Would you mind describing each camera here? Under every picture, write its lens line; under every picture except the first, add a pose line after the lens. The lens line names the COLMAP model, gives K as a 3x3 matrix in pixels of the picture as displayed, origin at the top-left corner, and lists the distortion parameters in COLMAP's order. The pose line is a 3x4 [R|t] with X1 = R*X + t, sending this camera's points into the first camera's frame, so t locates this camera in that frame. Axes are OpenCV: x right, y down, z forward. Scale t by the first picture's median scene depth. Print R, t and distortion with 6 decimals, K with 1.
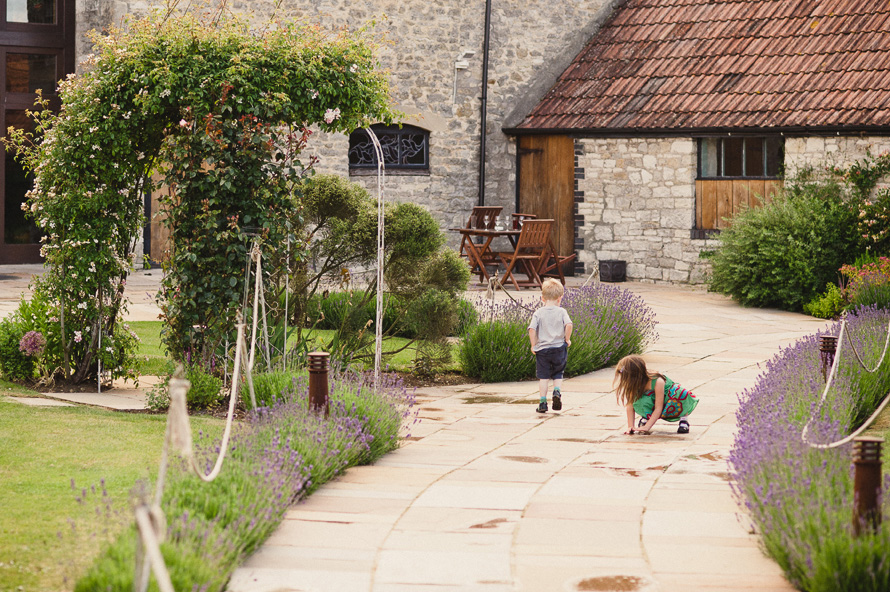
lens RADIAL K [[1099.6, 0, 445.0], [0, 1099.6, 296.0], [0, 0, 1]] dist [-0.030154, -0.058465]
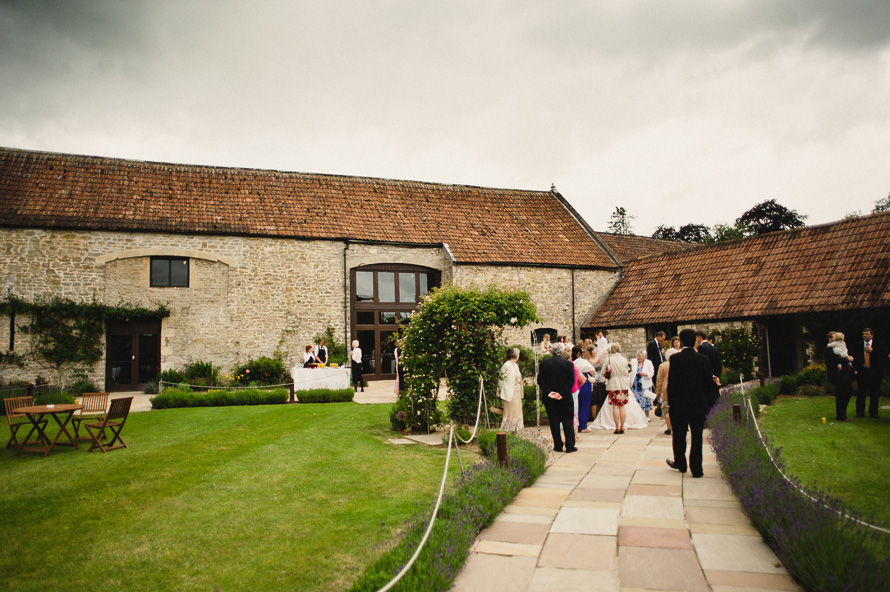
lens RADIAL K [[1099.6, 0, 445.0], [0, 1099.6, 296.0], [0, 0, 1]] dist [-0.030154, -0.058465]
pose [[0.993910, -0.052446, -0.096913, -0.015279], [0.037819, 0.988409, -0.147032, 0.145782], [0.103501, 0.142471, 0.984373, -1.536782]]
